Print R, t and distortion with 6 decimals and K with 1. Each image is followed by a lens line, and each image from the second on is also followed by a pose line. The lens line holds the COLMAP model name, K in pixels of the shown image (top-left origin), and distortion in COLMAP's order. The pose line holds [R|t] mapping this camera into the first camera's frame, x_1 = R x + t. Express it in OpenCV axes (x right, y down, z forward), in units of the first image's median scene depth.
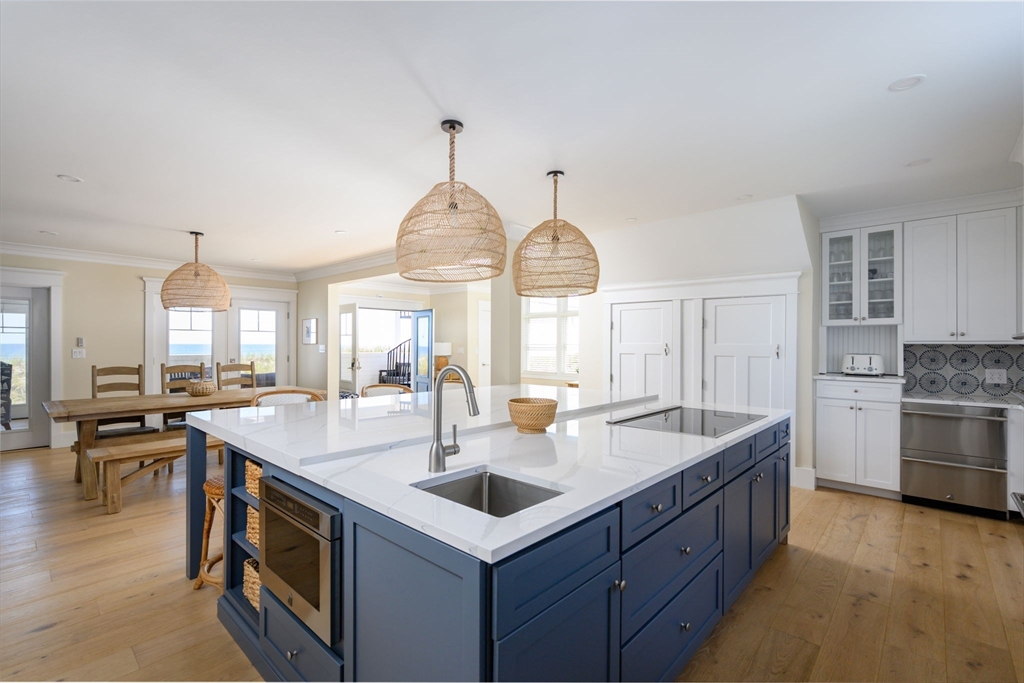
lens RADIAL K [[464.2, 0, 512.0], [0, 464.2, 341.5], [0, 0, 1]] dist [0.001196, -0.000056]
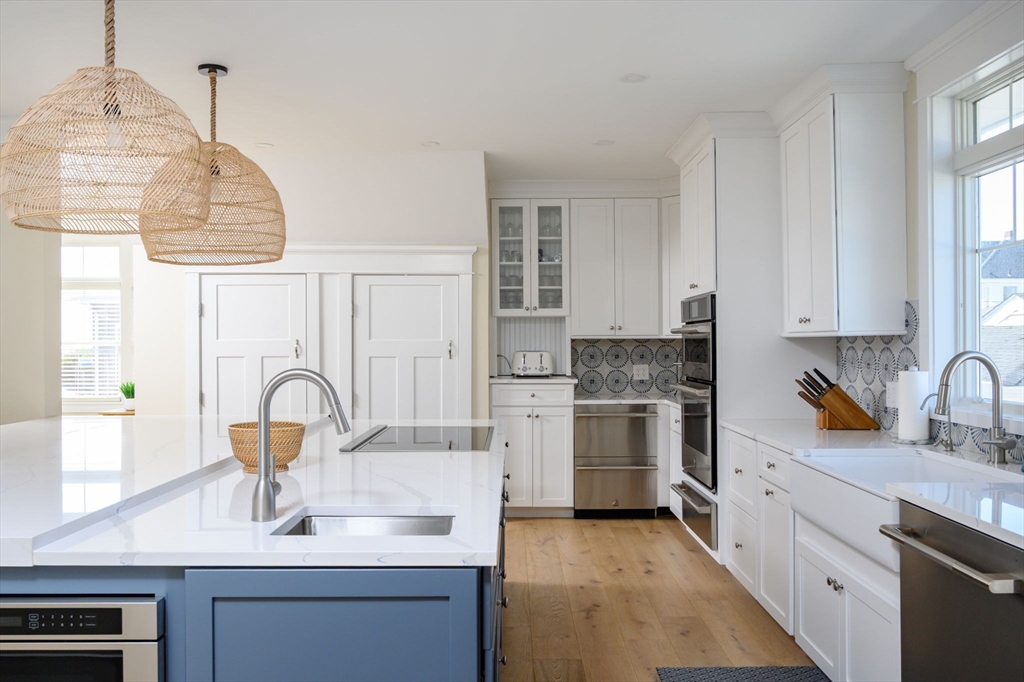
lens RADIAL K [[829.7, 0, 512.0], [0, 829.7, 341.0], [0, 0, 1]] dist [-0.030842, -0.002560]
pose [[0.737385, -0.006447, 0.675442, -0.290243], [0.003125, 0.999976, 0.006134, -0.000239], [-0.675466, -0.002413, 0.737387, -0.071161]]
